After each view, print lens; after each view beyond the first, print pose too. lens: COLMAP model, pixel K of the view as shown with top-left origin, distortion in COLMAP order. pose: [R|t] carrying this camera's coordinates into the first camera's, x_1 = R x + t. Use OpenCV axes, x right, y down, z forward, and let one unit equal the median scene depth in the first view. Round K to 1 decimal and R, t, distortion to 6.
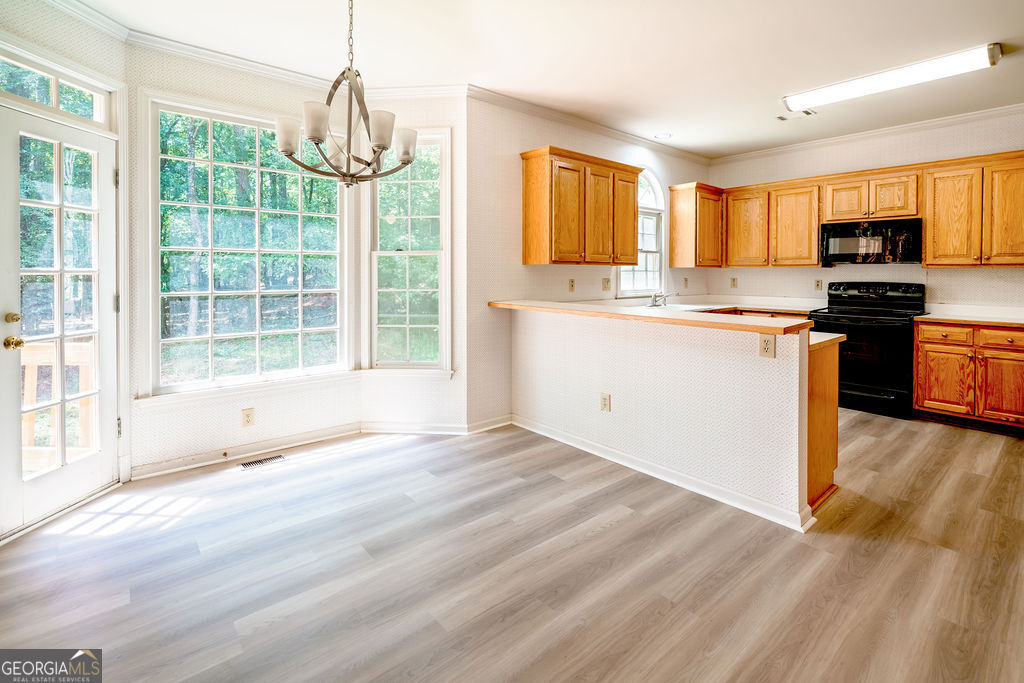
lens RADIAL K [[459.0, 0, 512.8], [0, 459.0, 275.1], [0, 0, 1]] dist [-0.000978, 0.000235]
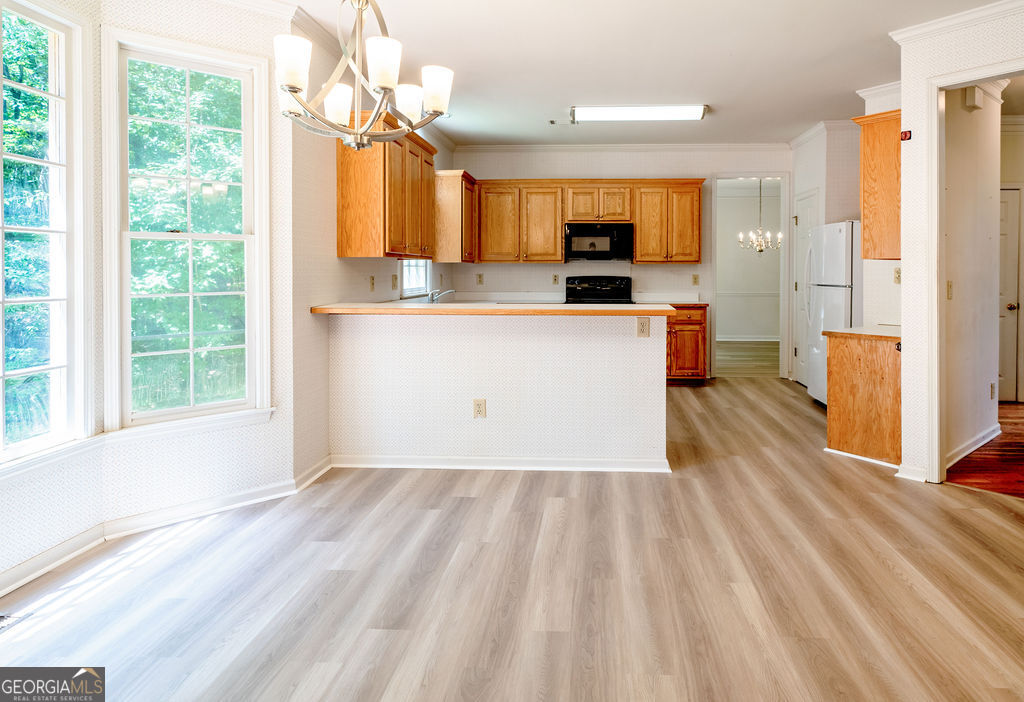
lens RADIAL K [[597.0, 0, 546.3], [0, 597.0, 270.2], [0, 0, 1]] dist [0.000985, 0.000219]
pose [[0.692031, -0.002800, 0.721862, -0.425210], [0.007621, 0.999965, -0.003427, 0.004746], [-0.721828, 0.007873, 0.692028, 0.058376]]
